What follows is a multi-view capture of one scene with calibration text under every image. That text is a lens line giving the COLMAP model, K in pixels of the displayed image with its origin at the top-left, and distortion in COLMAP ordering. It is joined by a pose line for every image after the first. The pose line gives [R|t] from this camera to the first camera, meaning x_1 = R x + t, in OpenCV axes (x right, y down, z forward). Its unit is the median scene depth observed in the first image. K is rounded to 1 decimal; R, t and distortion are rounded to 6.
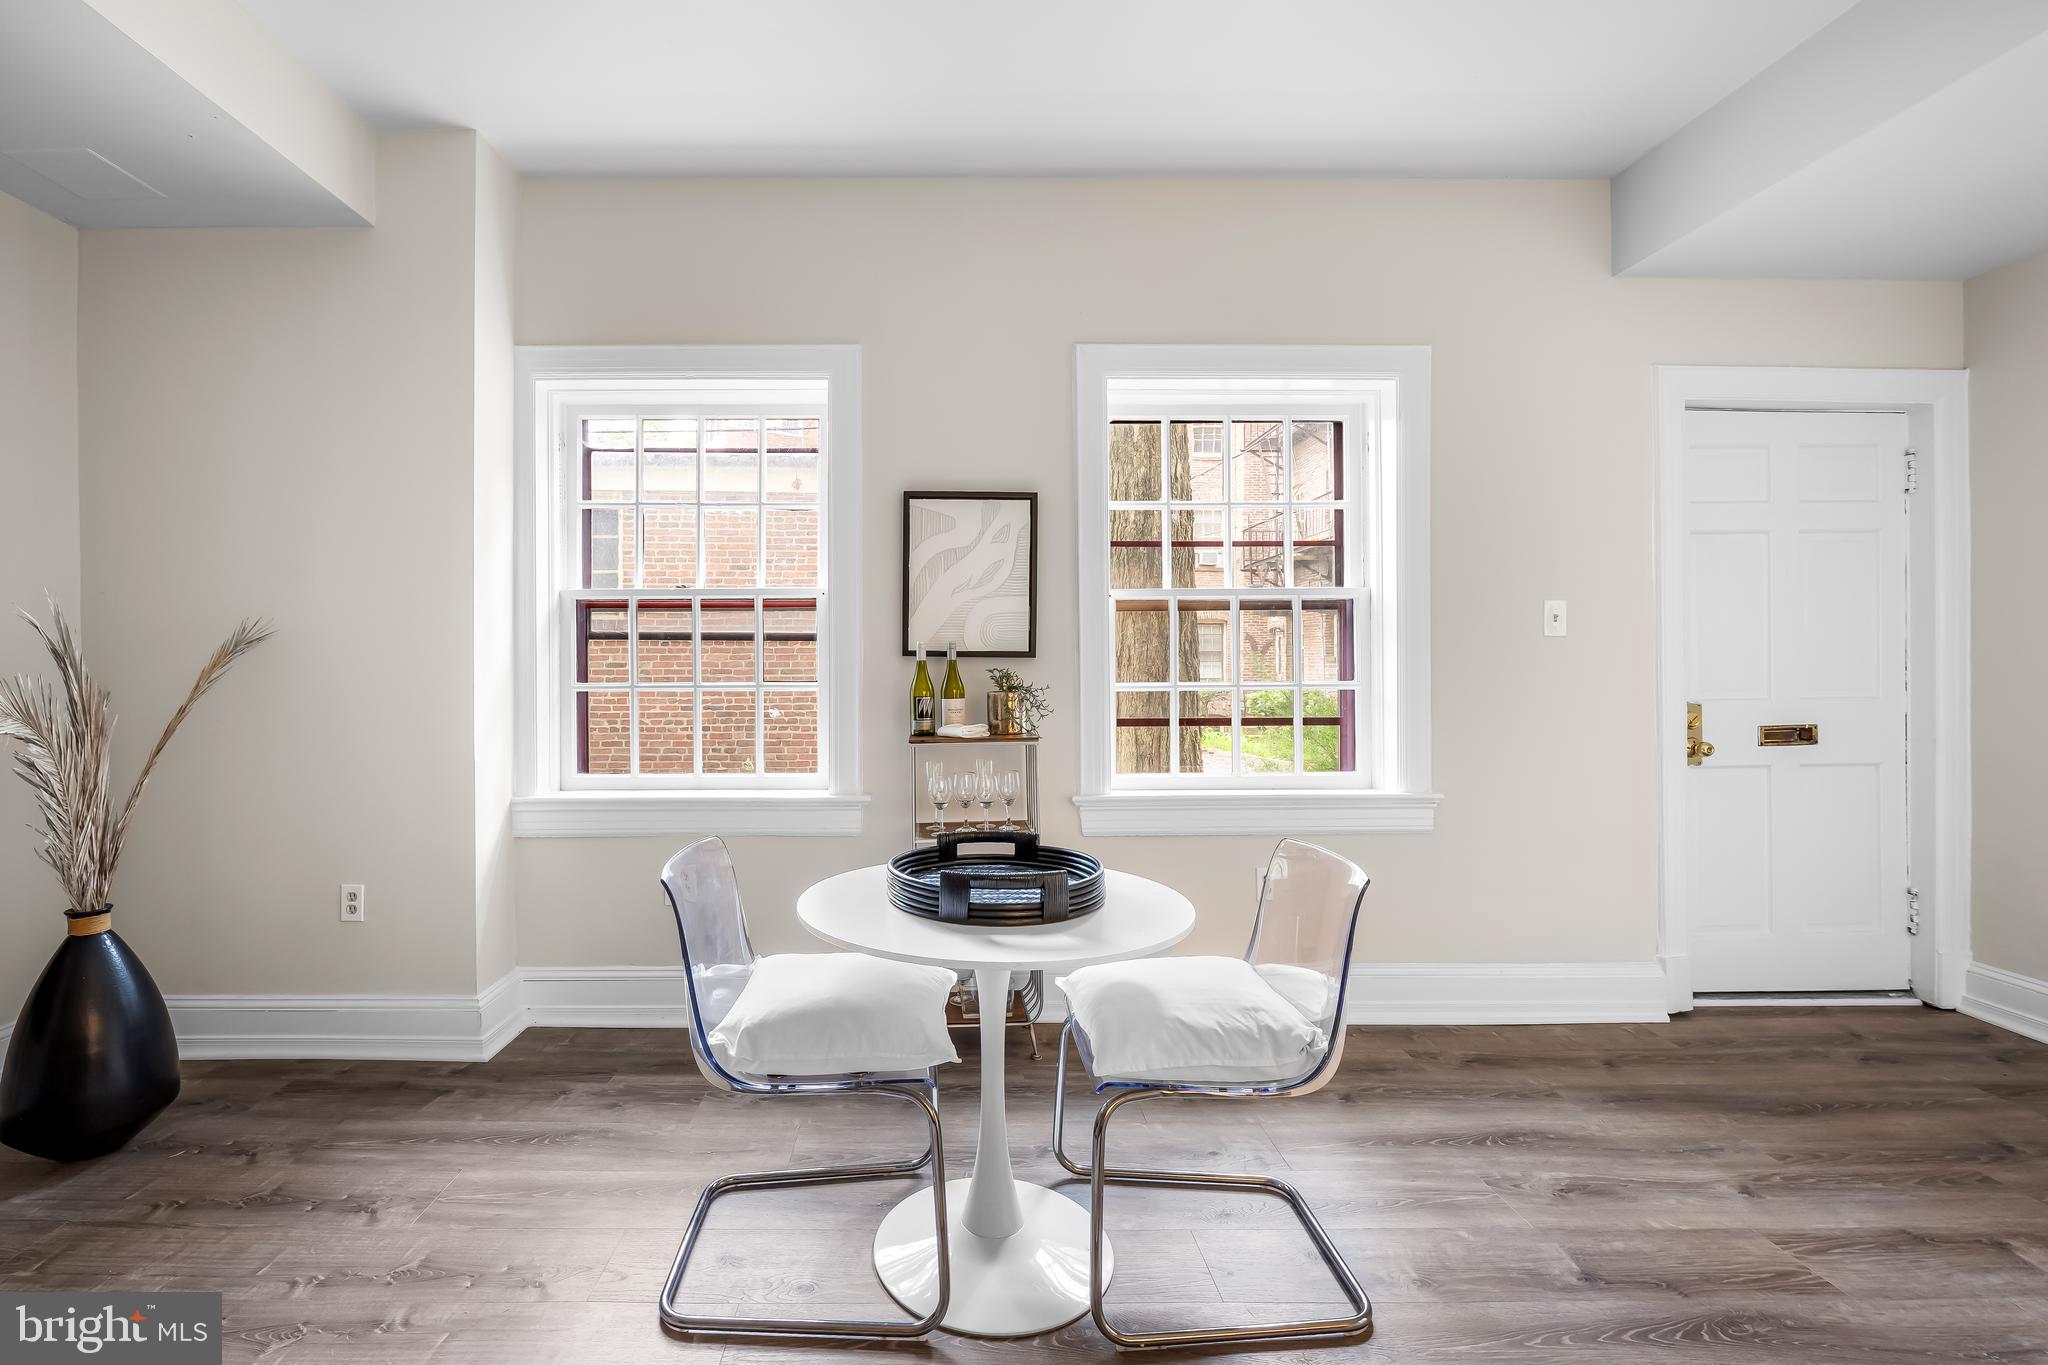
lens RADIAL K [[887.5, 0, 931.4], [0, 887.5, 677.1], [0, 0, 1]] dist [-0.003423, 0.000502]
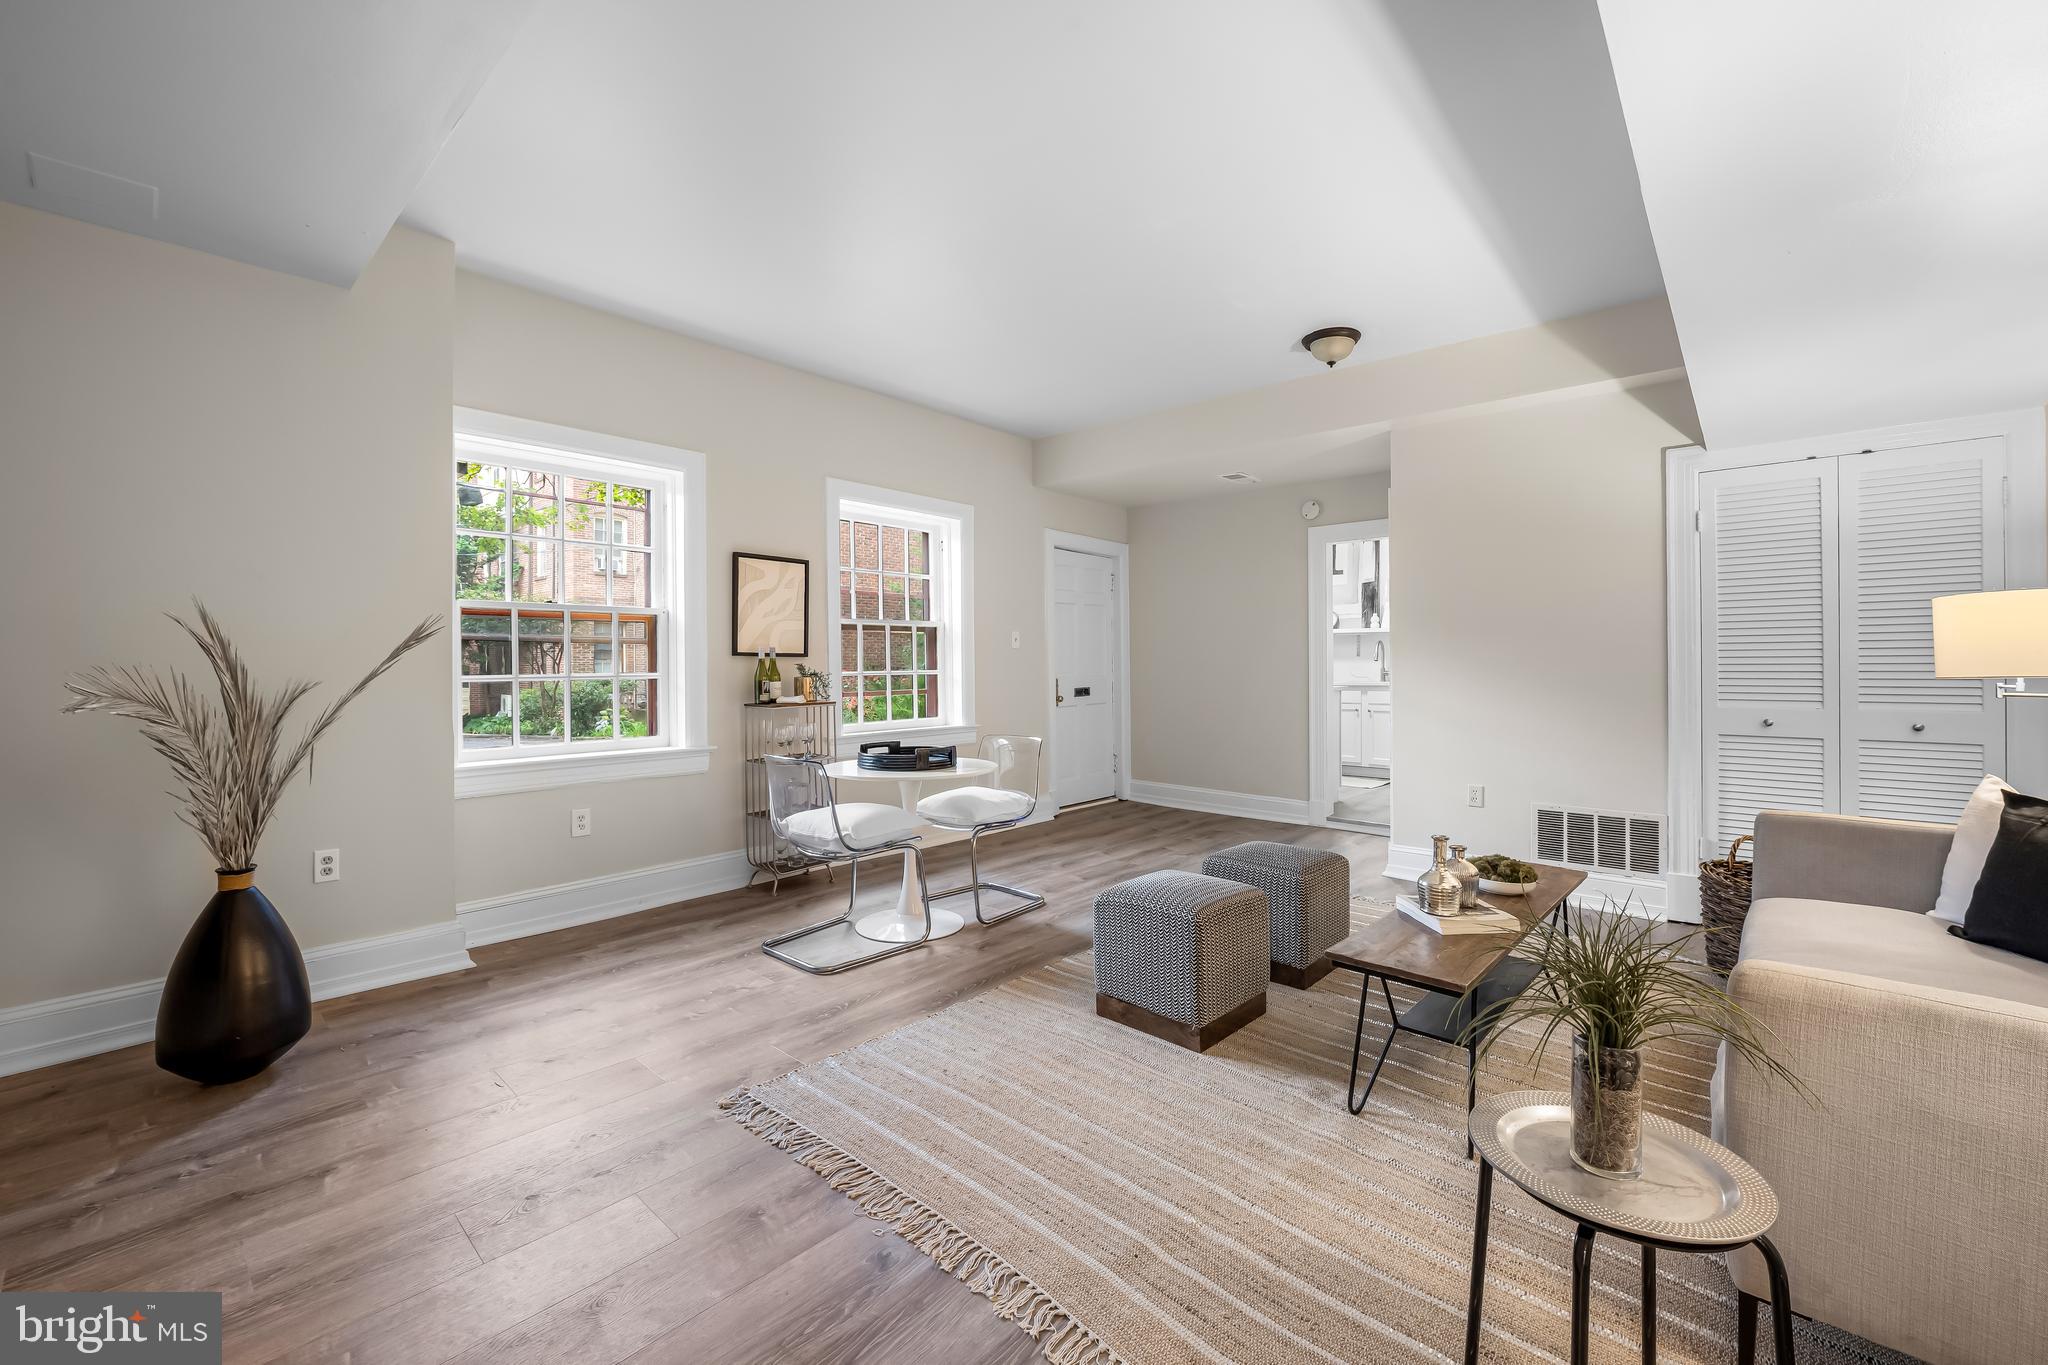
lens RADIAL K [[823.0, 0, 1033.6], [0, 823.0, 656.4], [0, 0, 1]] dist [-0.004841, 0.000175]
pose [[0.670298, 0.005652, 0.742070, -0.827185], [0.011457, 0.999773, -0.017964, 0.010900], [-0.742003, 0.020544, 0.670082, -0.407908]]
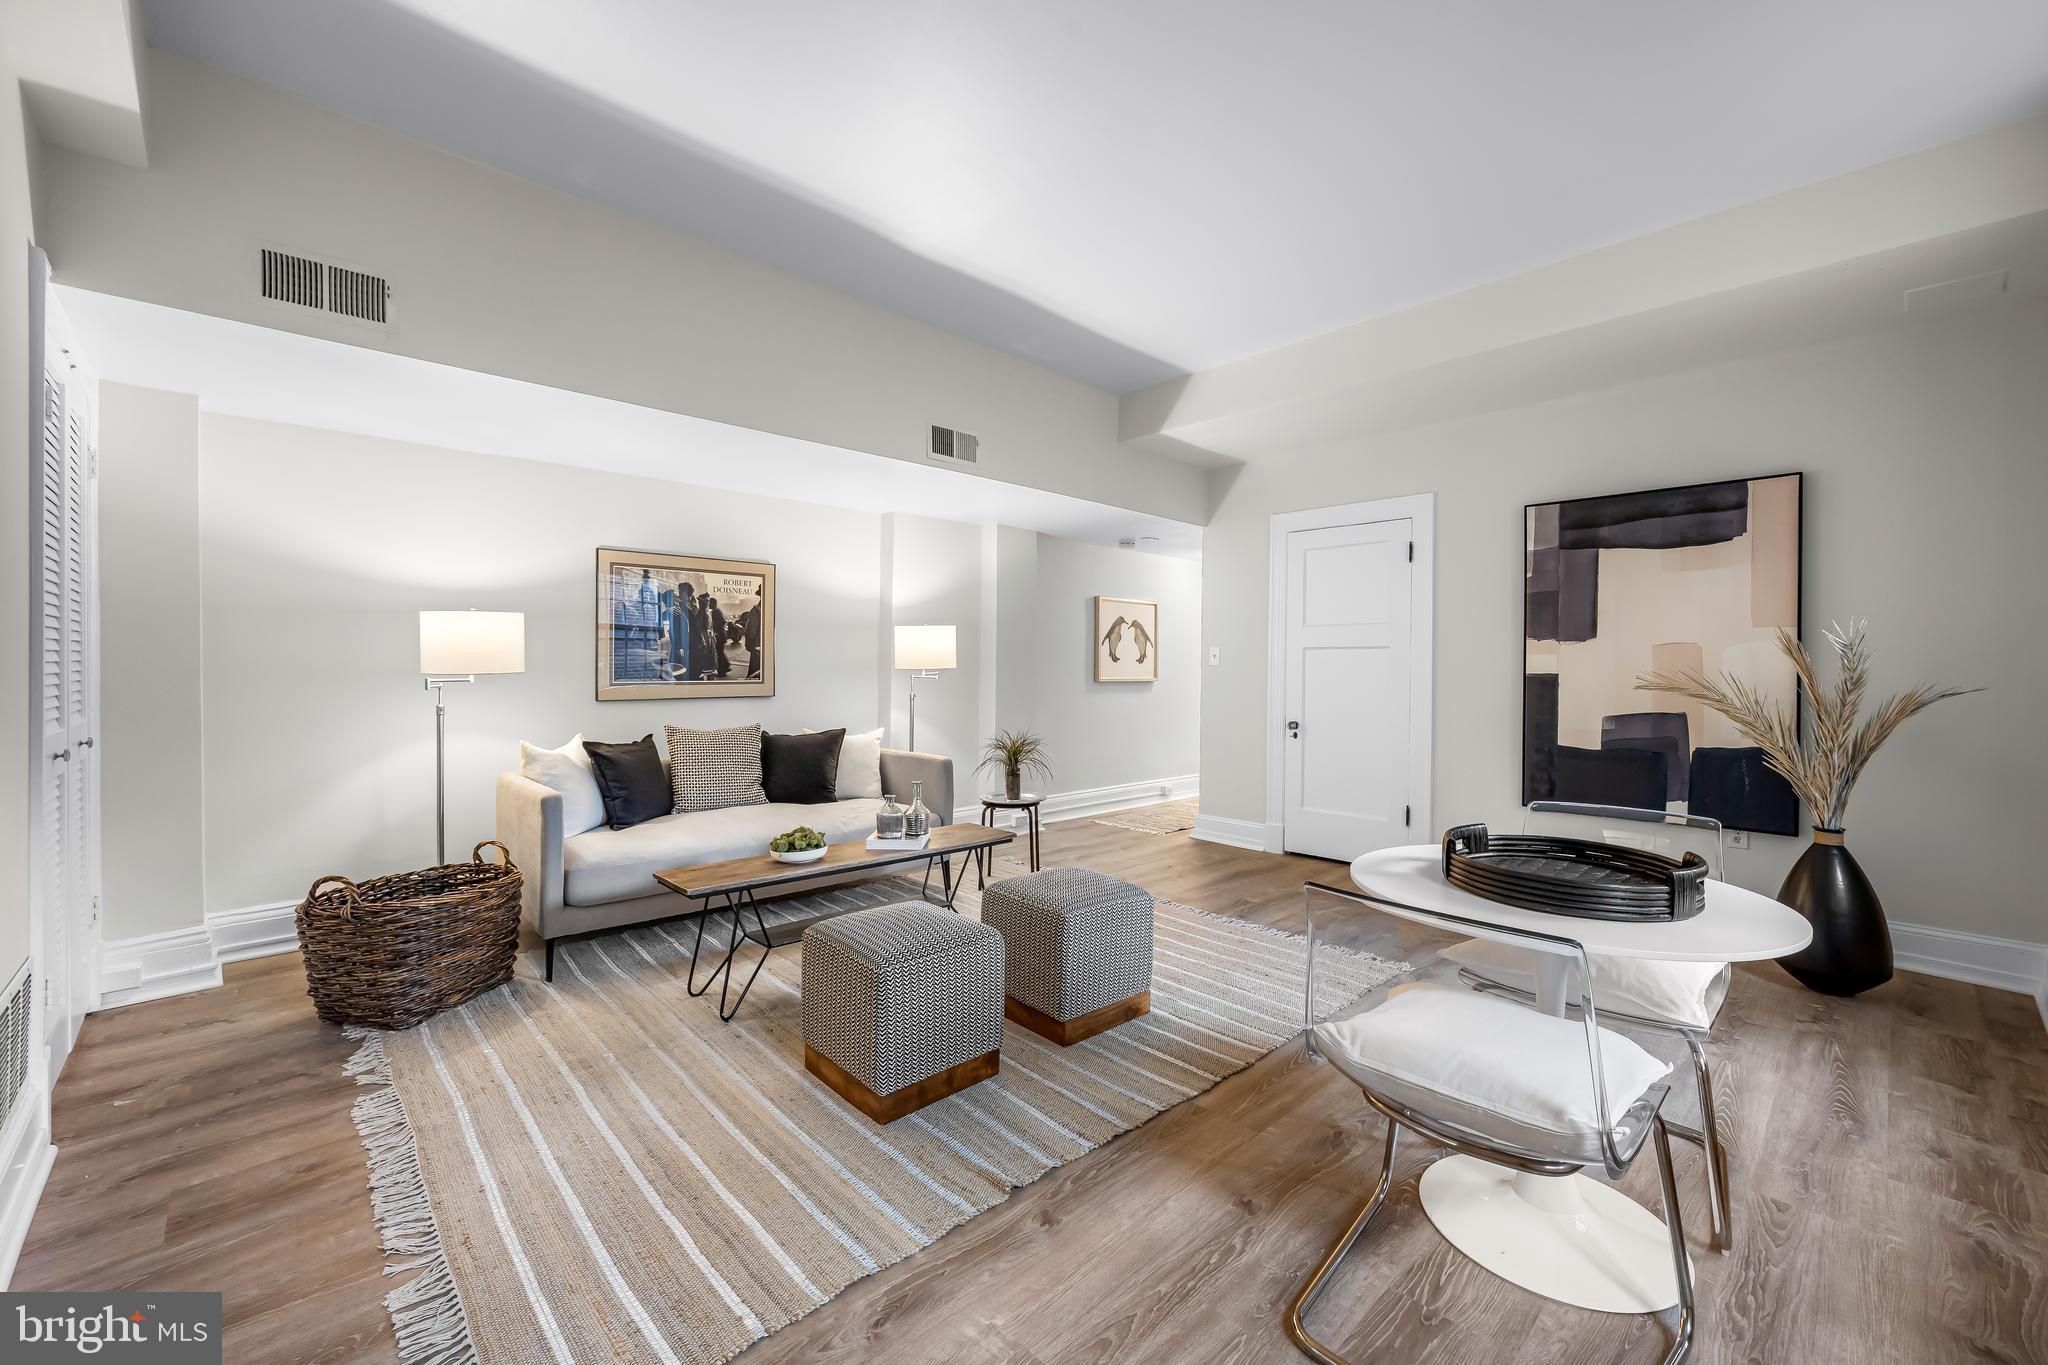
lens RADIAL K [[823.0, 0, 1033.6], [0, 823.0, 656.4], [0, 0, 1]] dist [-0.004841, 0.000175]
pose [[-0.722233, -0.012827, -0.691531, 0.775780], [-0.014753, 0.999886, -0.003139, -0.003473], [0.691493, 0.007935, -0.722340, 0.841321]]
